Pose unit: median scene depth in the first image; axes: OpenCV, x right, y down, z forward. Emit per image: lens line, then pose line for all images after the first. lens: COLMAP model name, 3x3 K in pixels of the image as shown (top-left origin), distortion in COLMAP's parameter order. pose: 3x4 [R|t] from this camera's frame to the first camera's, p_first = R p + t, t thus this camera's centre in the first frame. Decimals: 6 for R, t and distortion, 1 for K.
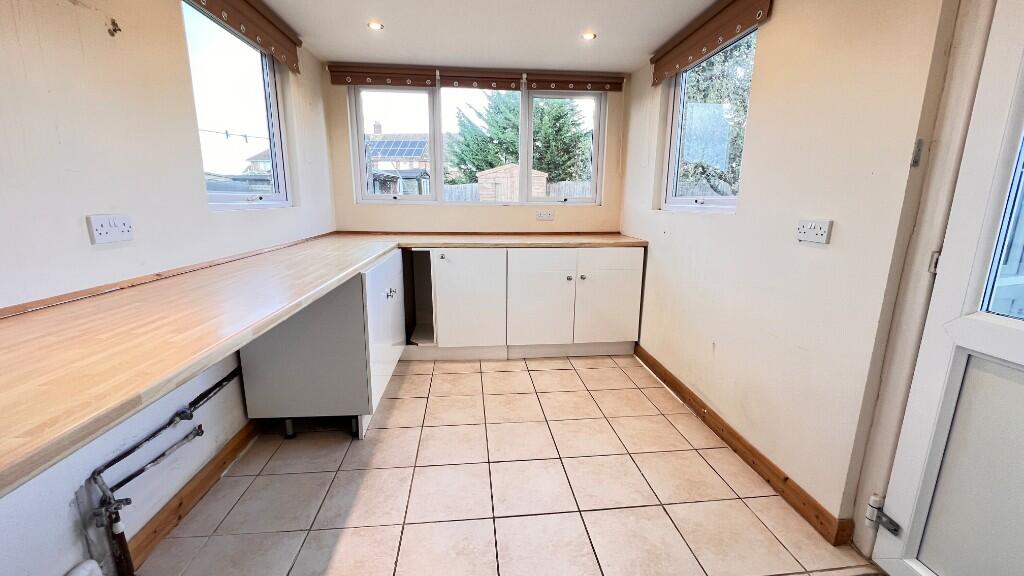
lens RADIAL K [[408.4, 0, 507.6], [0, 408.4, 288.0], [0, 0, 1]] dist [-0.000238, 0.000149]
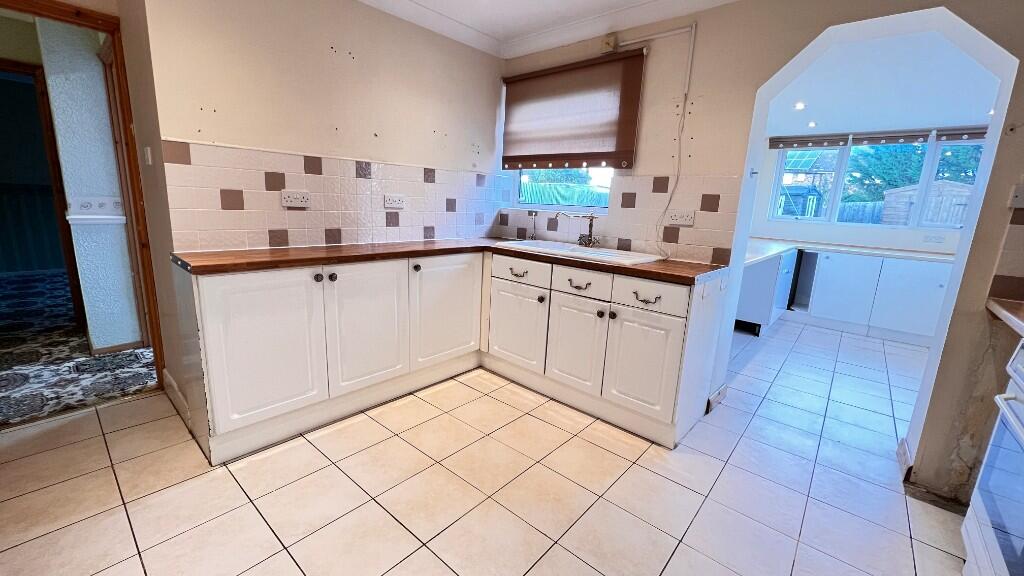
lens RADIAL K [[408.4, 0, 512.1], [0, 408.4, 284.7], [0, 0, 1]] dist [-0.000238, 0.000149]
pose [[0.691334, 0.169228, -0.702438, 0.024164], [-0.193027, 0.980108, 0.046148, 0.036674], [0.696275, 0.103685, 0.710247, -0.185445]]
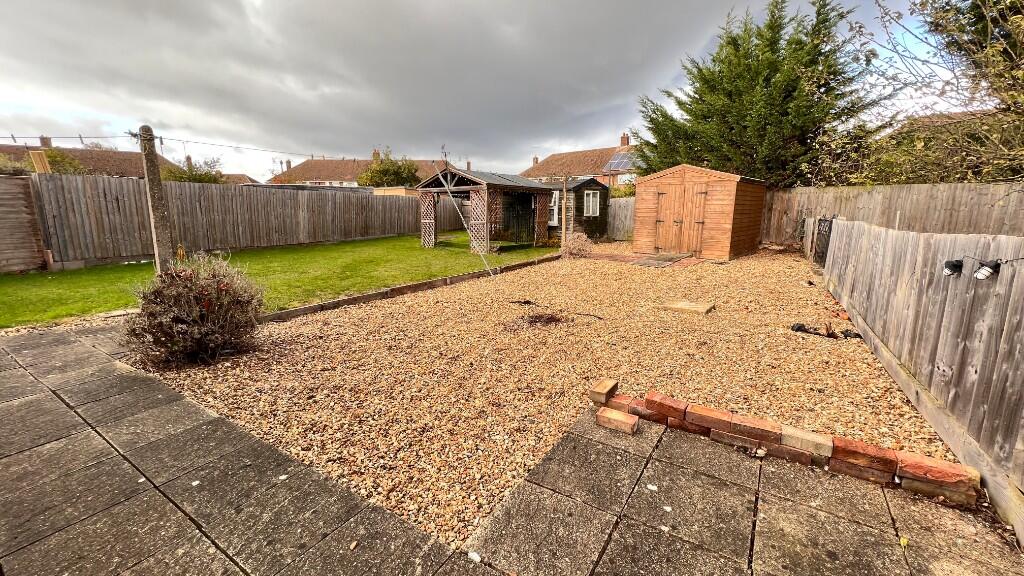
lens RADIAL K [[408.4, 0, 513.3], [0, 408.4, 283.1], [0, 0, 1]] dist [-0.000238, 0.000149]
pose [[0.799052, 0.106728, -0.591713, 0.036154], [-0.137023, 0.990547, -0.006370, -0.011887], [0.585440, 0.086168, 0.806123, 0.055145]]
